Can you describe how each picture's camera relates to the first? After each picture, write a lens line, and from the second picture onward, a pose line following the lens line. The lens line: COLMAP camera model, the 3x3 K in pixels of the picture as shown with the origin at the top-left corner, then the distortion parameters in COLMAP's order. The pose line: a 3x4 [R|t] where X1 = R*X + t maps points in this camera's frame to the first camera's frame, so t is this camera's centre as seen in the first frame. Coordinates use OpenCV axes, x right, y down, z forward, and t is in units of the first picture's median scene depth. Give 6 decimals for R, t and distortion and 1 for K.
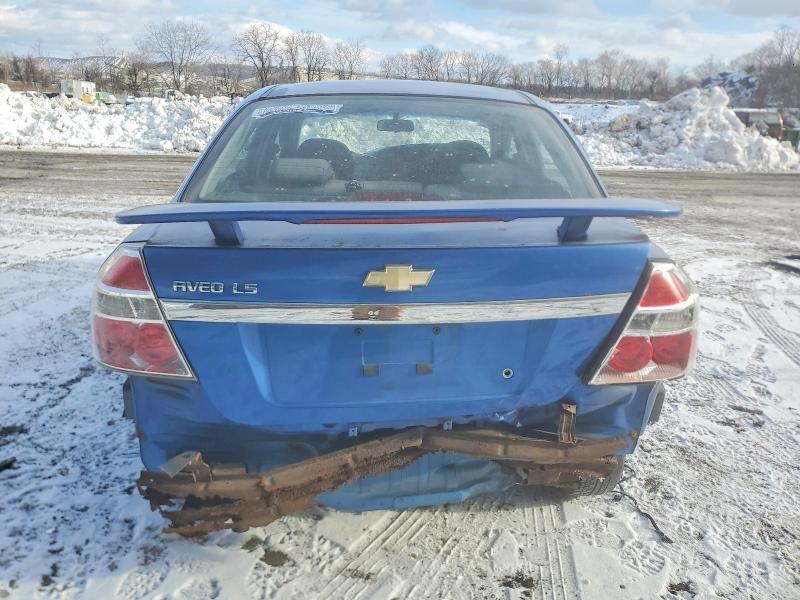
lens RADIAL K [[616.3, 0, 400.0], [0, 616.3, 300.0], [0, 0, 1]] dist [0.012277, 0.004947]
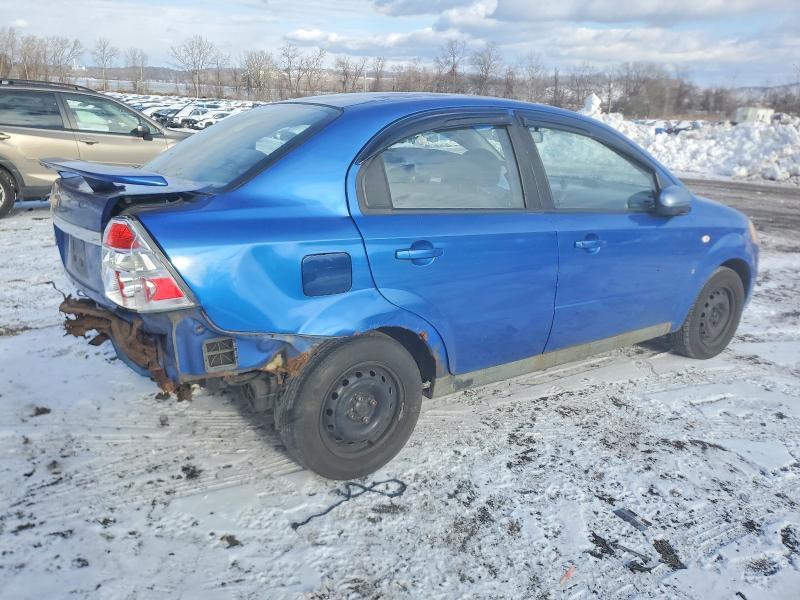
lens RADIAL K [[649.2, 0, 418.2], [0, 649.2, 299.3], [0, 0, 1]] dist [0.001901, -0.001137]
pose [[0.543917, 0.207660, -0.813038, 0.201963], [-0.253718, 0.964245, 0.076544, -0.015653], [0.799863, 0.164649, 0.577157, 0.073918]]
